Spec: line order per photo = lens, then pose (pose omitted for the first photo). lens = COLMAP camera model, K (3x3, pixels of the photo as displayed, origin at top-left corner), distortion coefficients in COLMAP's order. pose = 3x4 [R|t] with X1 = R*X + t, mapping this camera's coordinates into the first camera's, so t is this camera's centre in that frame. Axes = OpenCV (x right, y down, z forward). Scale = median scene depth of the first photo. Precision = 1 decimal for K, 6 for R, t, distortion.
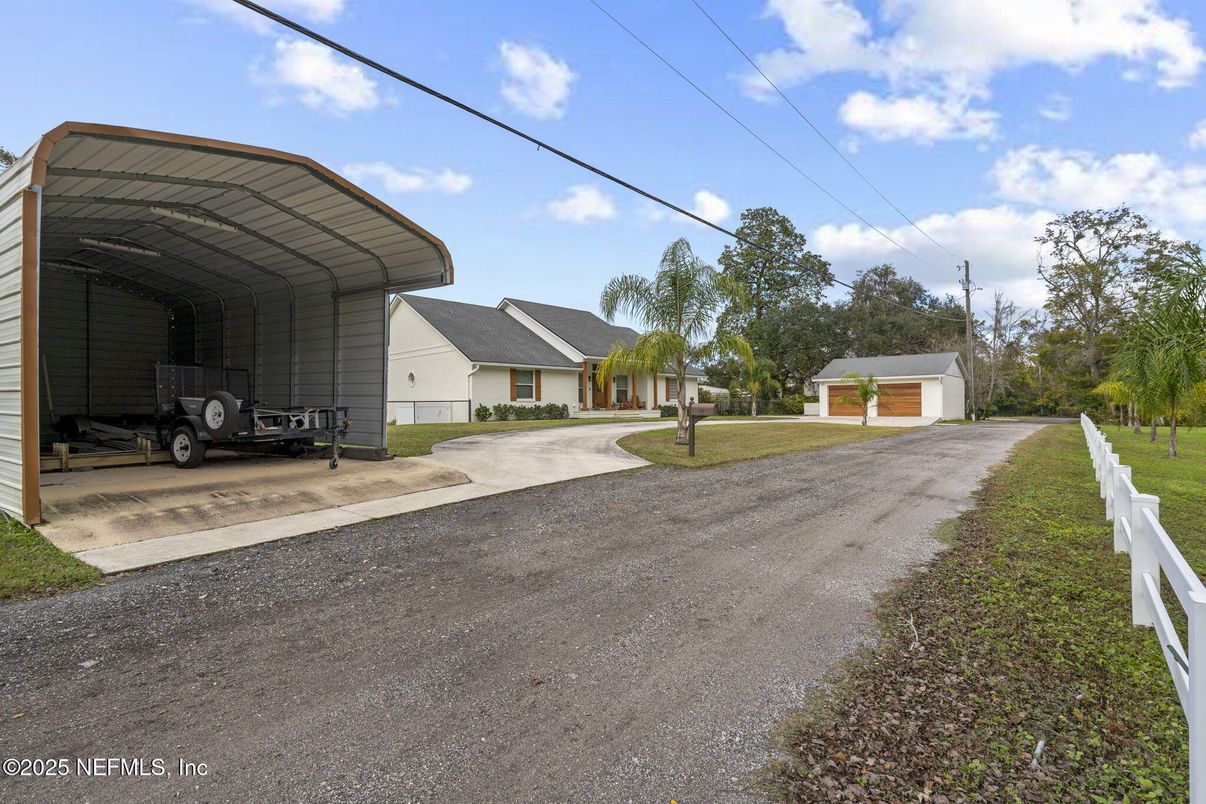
lens RADIAL K [[595.9, 0, 603.0], [0, 595.9, 402.0], [0, 0, 1]] dist [-0.001650, -0.000470]
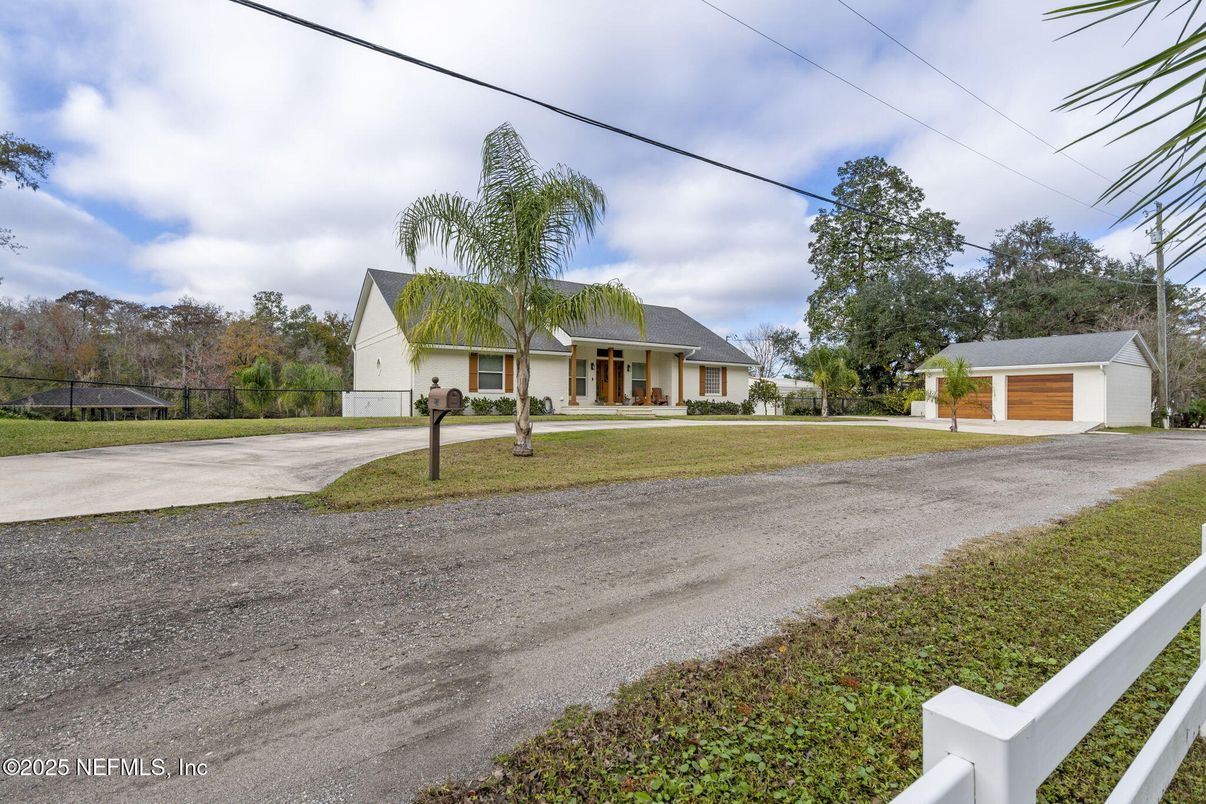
lens RADIAL K [[595.9, 0, 603.0], [0, 595.9, 402.0], [0, 0, 1]] dist [-0.001650, -0.000470]
pose [[0.970866, 0.012633, -0.239290, 0.146532], [-0.011368, 0.999913, 0.006666, 0.003096], [0.239353, -0.003752, 0.970925, 0.161388]]
